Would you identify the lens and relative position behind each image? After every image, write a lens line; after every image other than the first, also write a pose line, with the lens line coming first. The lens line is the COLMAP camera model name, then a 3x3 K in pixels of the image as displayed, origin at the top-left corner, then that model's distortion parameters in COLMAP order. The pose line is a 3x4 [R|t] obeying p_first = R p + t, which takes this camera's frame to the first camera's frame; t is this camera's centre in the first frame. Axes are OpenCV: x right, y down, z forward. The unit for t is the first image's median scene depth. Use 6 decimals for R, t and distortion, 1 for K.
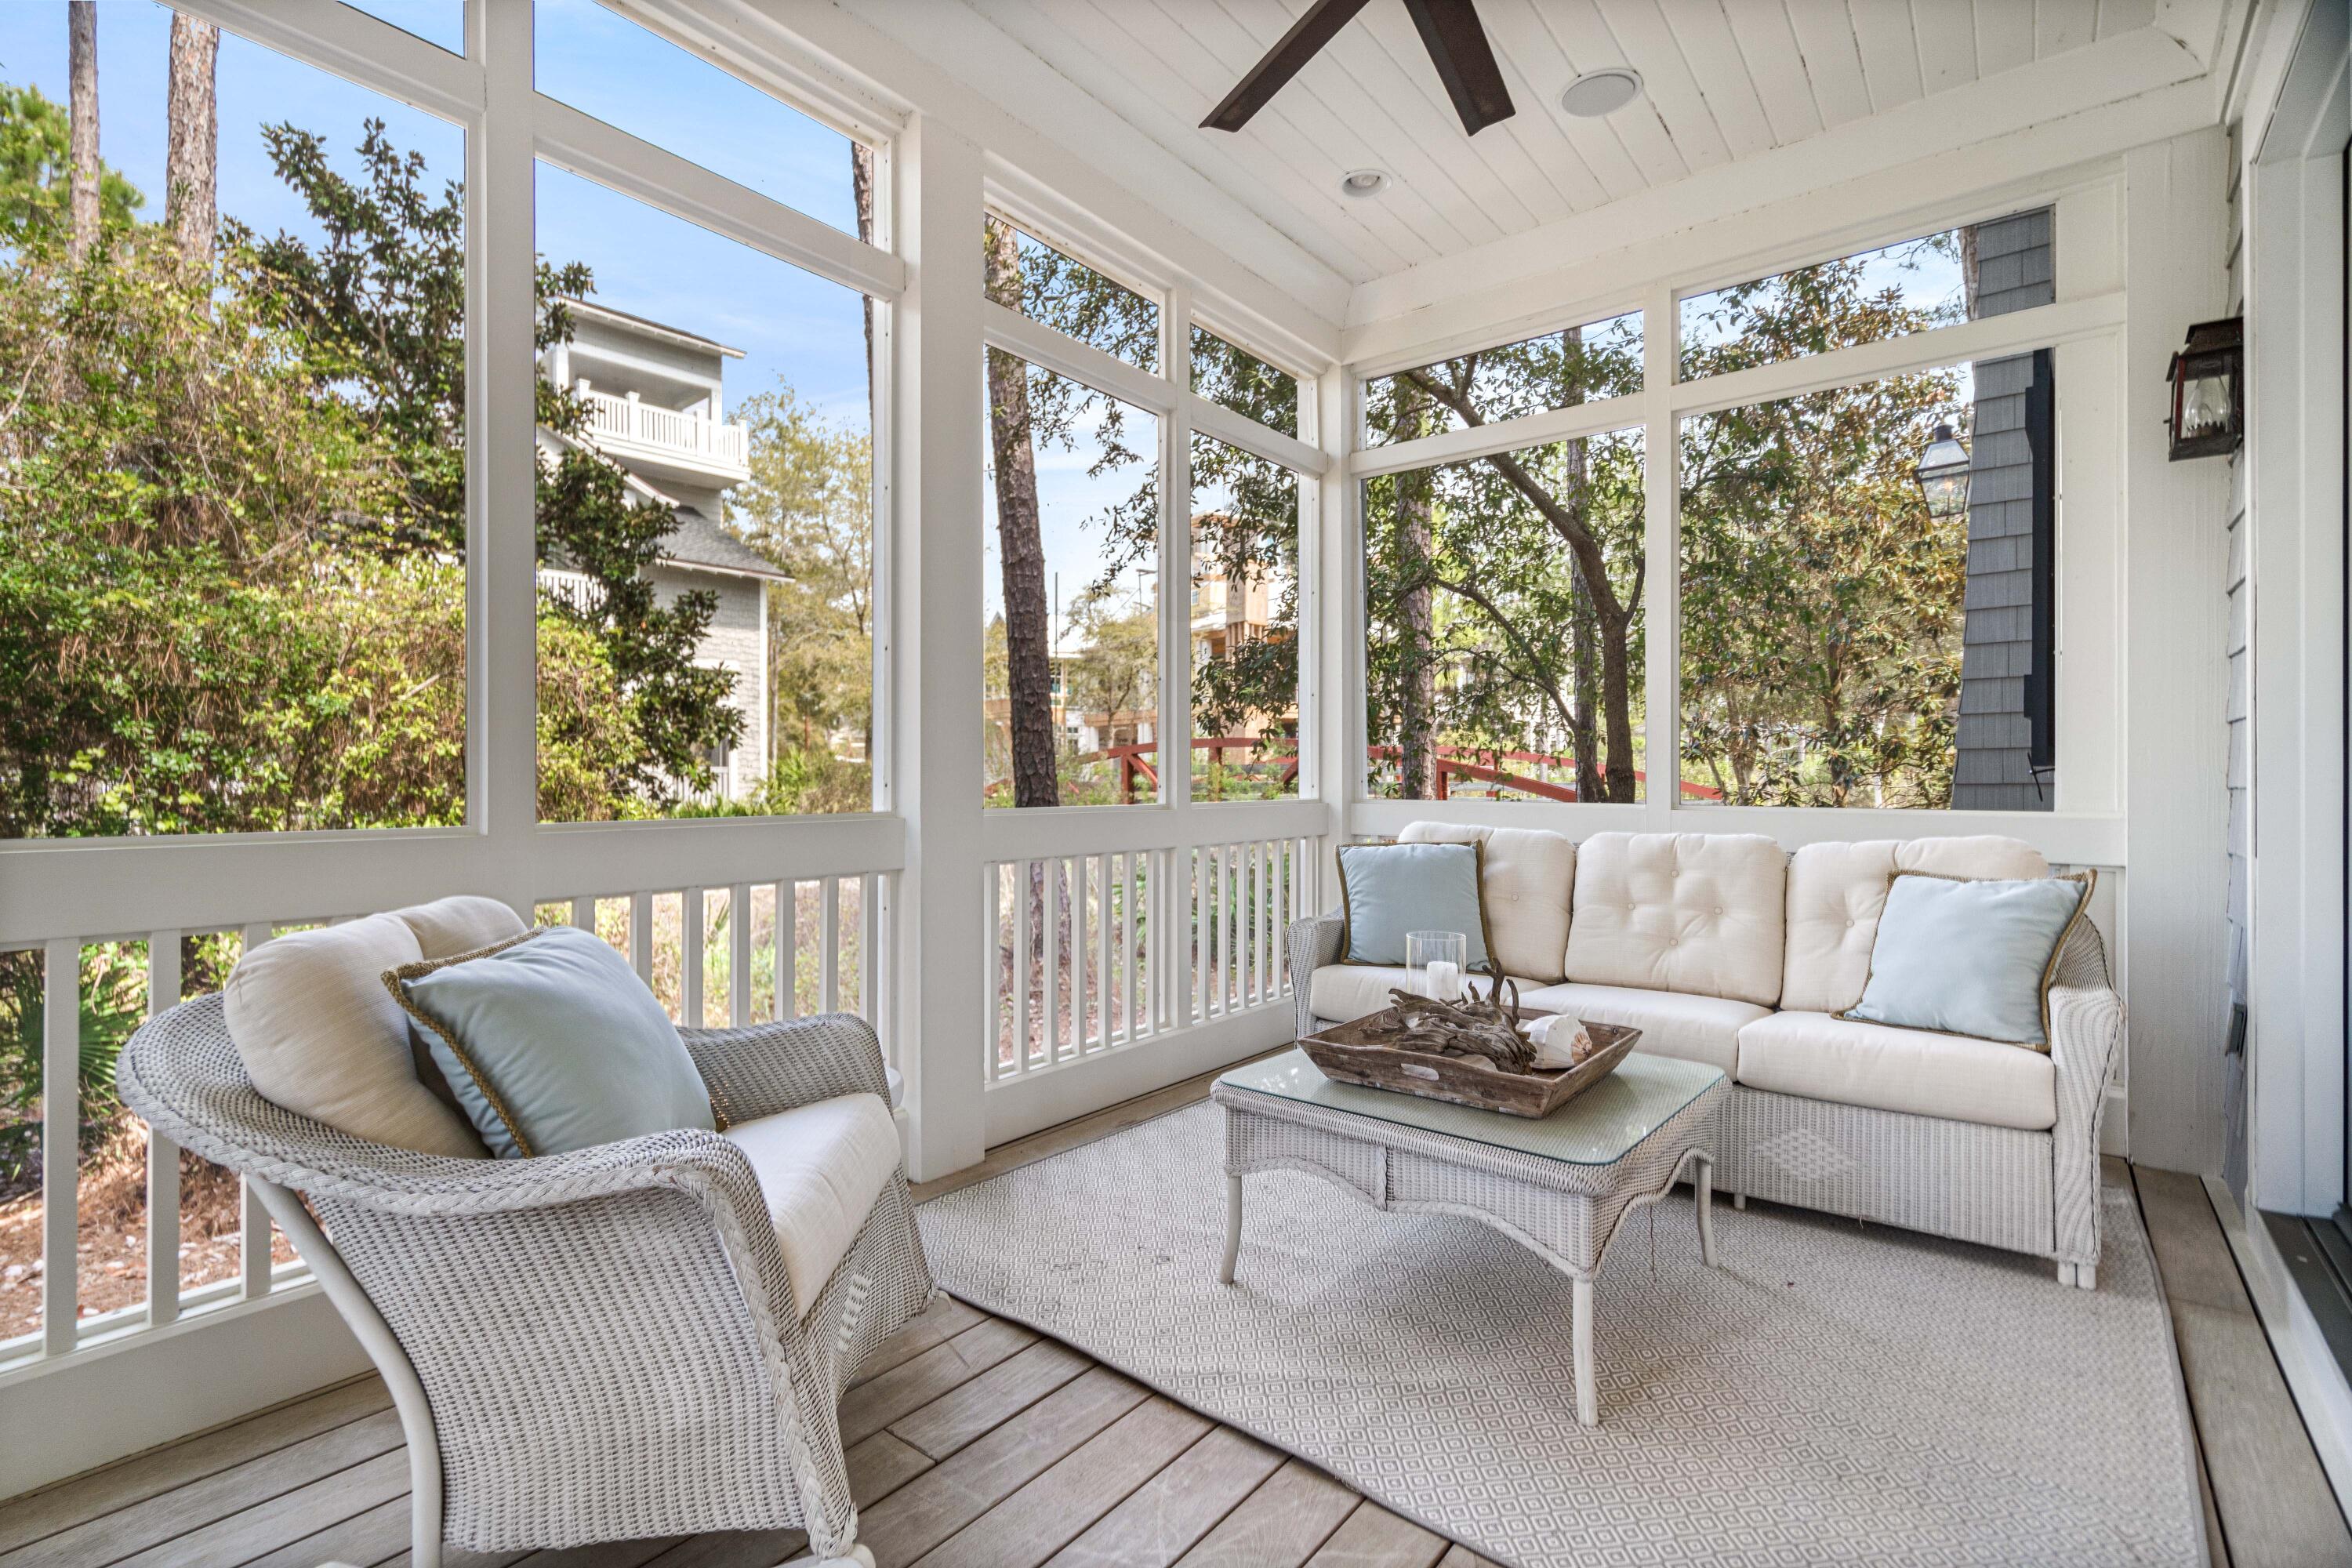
lens RADIAL K [[1080.5, 0, 1173.3], [0, 1080.5, 779.1], [0, 0, 1]] dist [-0.001708, -0.000120]
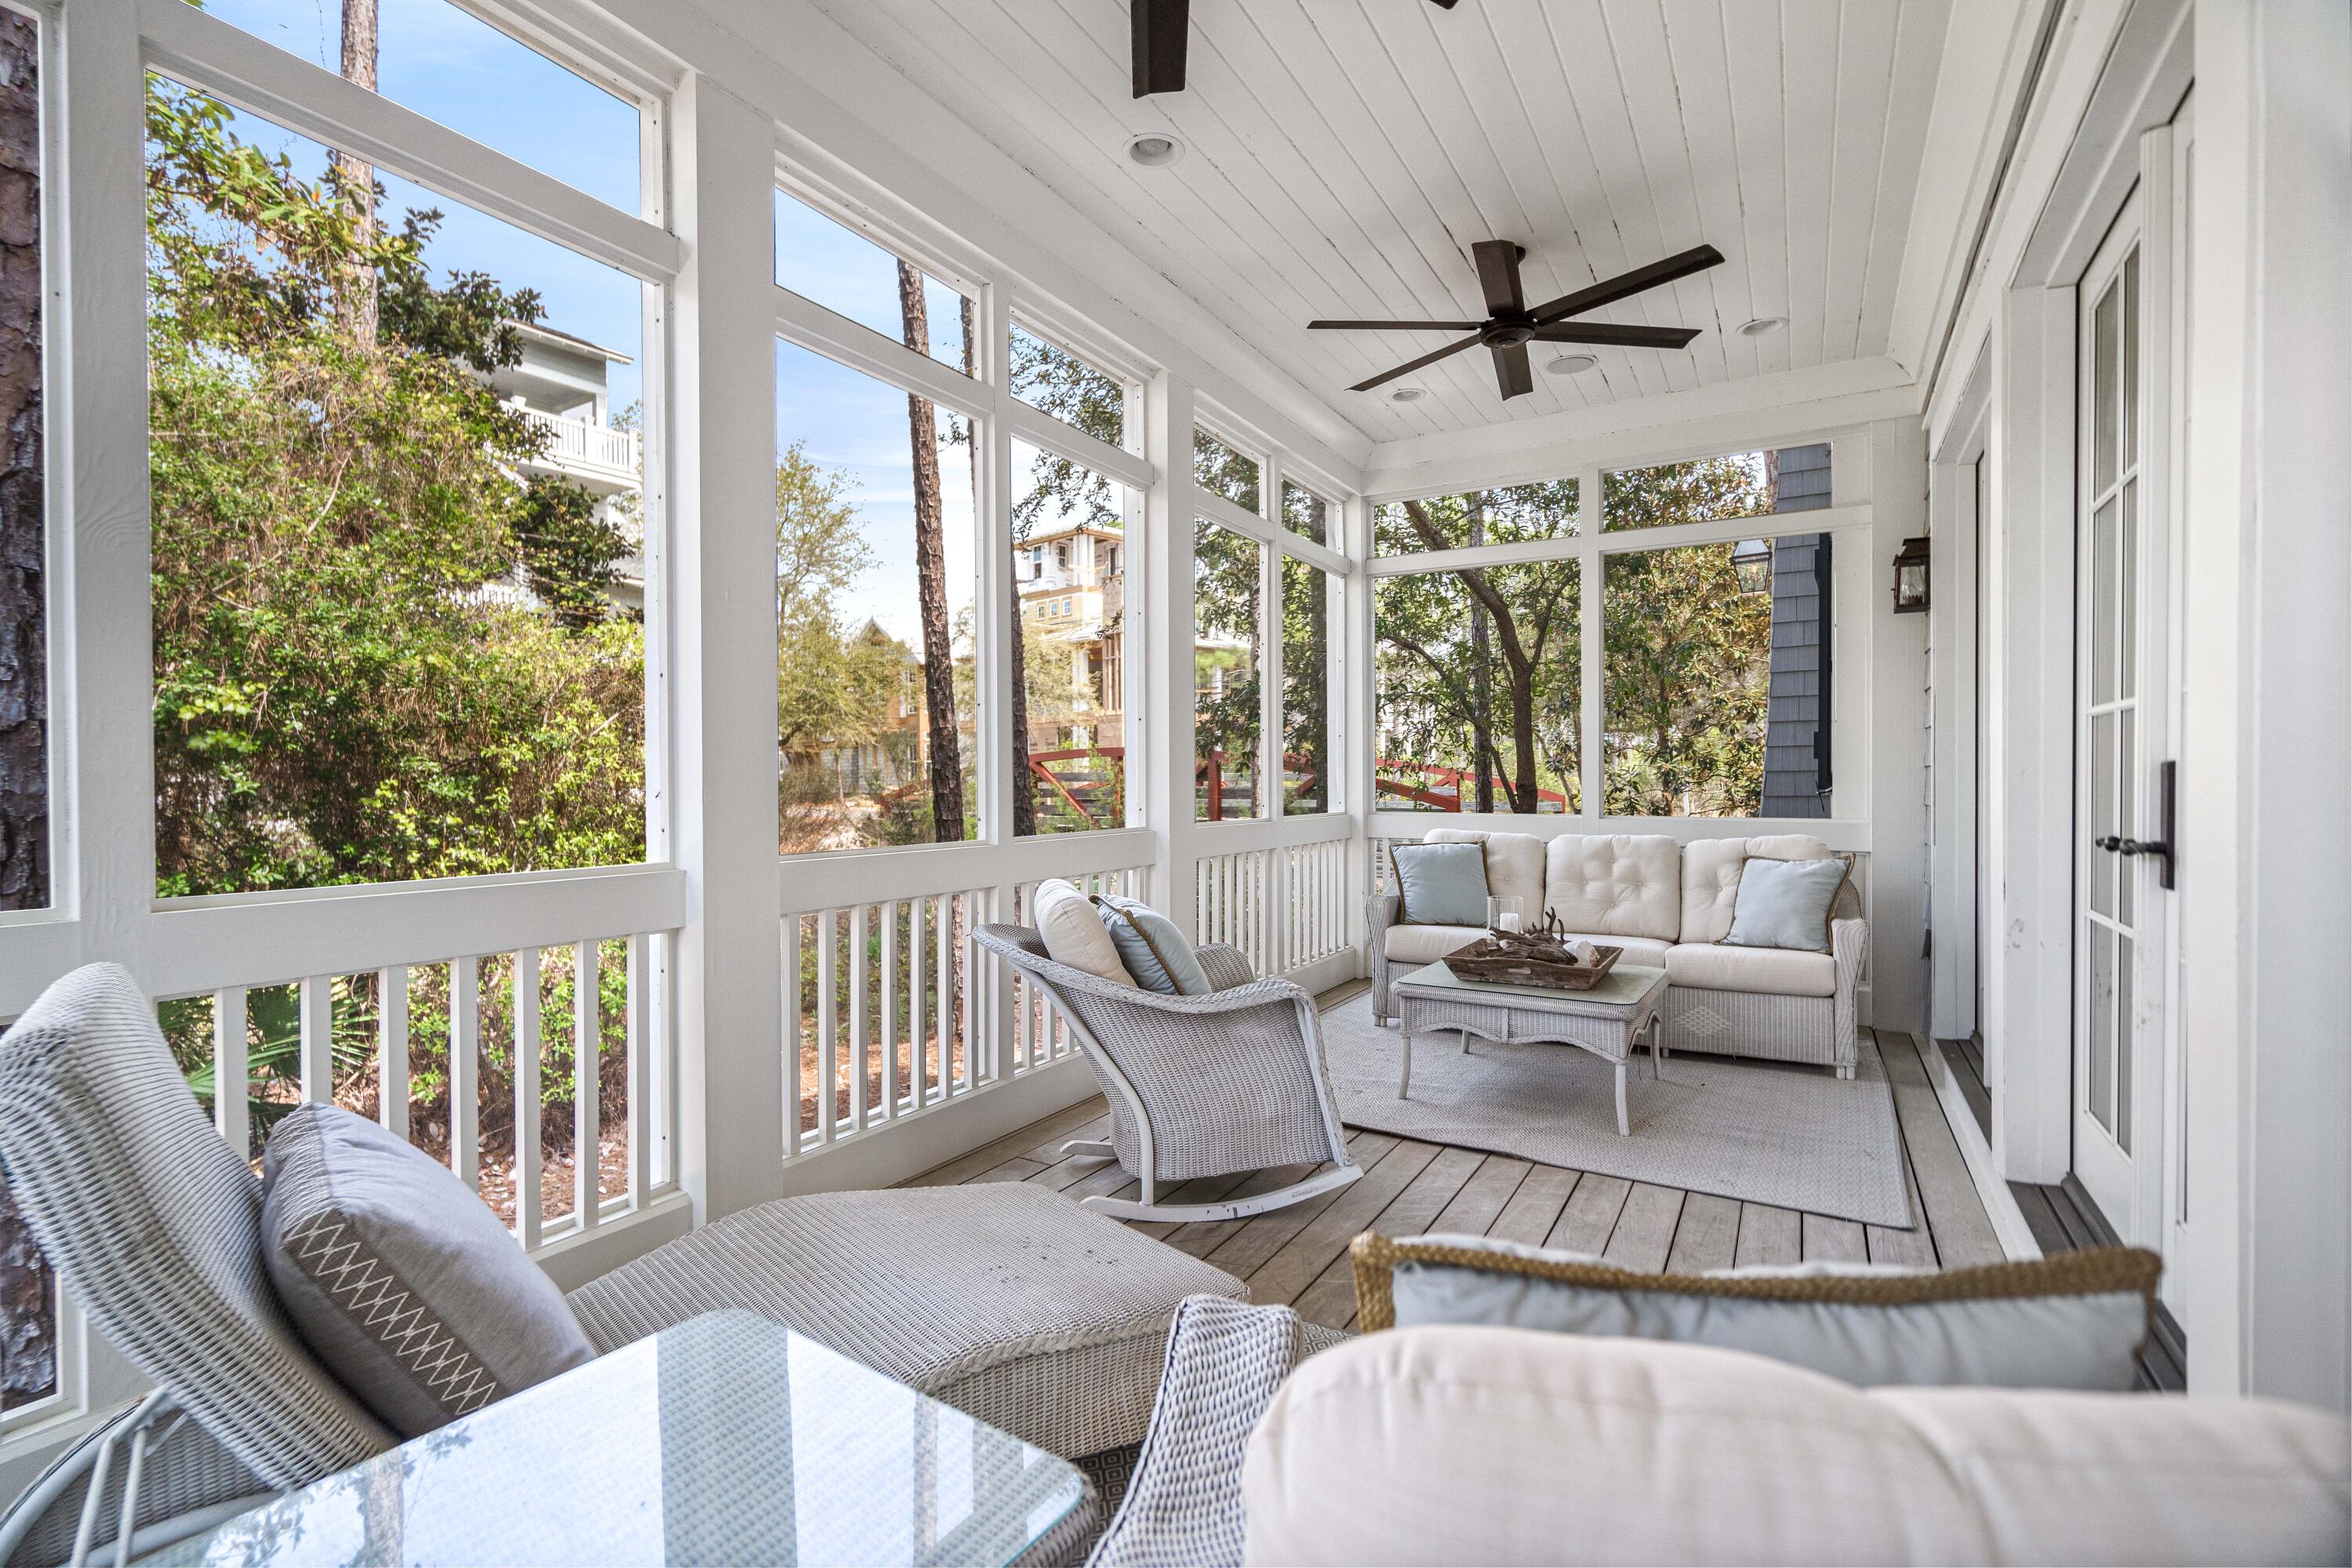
lens RADIAL K [[1080.5, 0, 1175.4], [0, 1080.5, 788.1], [0, 0, 1]] dist [-0.001708, -0.000120]
pose [[0.989302, -0.004733, 0.145802, -0.427130], [0.003863, 0.999973, 0.006250, -0.032797], [-0.145828, -0.005620, 0.989294, -0.497750]]
